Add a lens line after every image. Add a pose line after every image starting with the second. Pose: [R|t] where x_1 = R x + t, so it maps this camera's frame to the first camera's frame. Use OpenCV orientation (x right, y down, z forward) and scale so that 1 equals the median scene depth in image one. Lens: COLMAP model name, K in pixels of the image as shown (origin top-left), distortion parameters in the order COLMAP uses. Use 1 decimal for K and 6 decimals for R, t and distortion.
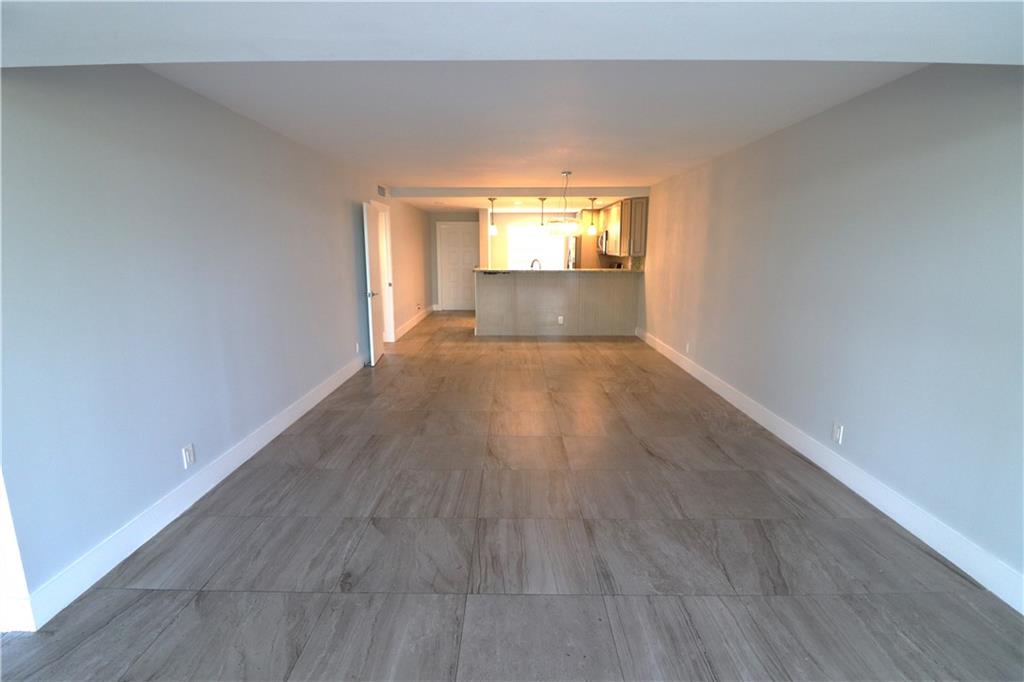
lens RADIAL K [[477.3, 0, 501.6], [0, 477.3, 347.8], [0, 0, 1]] dist [-0.001789, -0.010715]
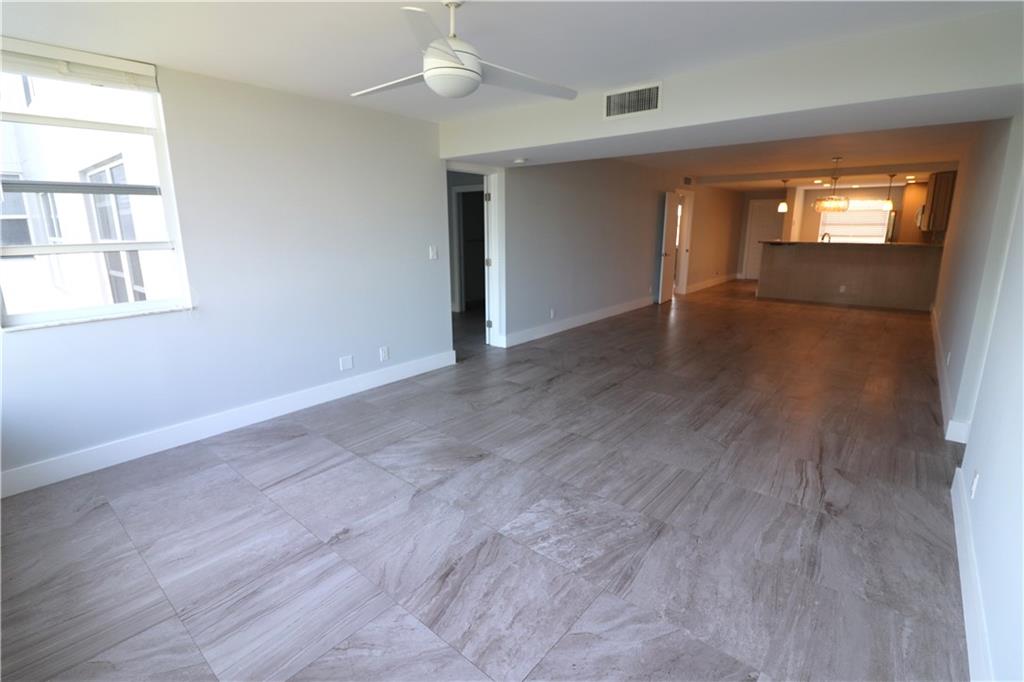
lens RADIAL K [[477.3, 0, 515.0], [0, 477.3, 344.2], [0, 0, 1]] dist [-0.001789, -0.010715]
pose [[0.786907, 0.143161, -0.600235, 0.205484], [-0.118970, 0.989664, 0.080074, 0.070117], [0.605494, 0.008399, 0.795806, -0.322486]]
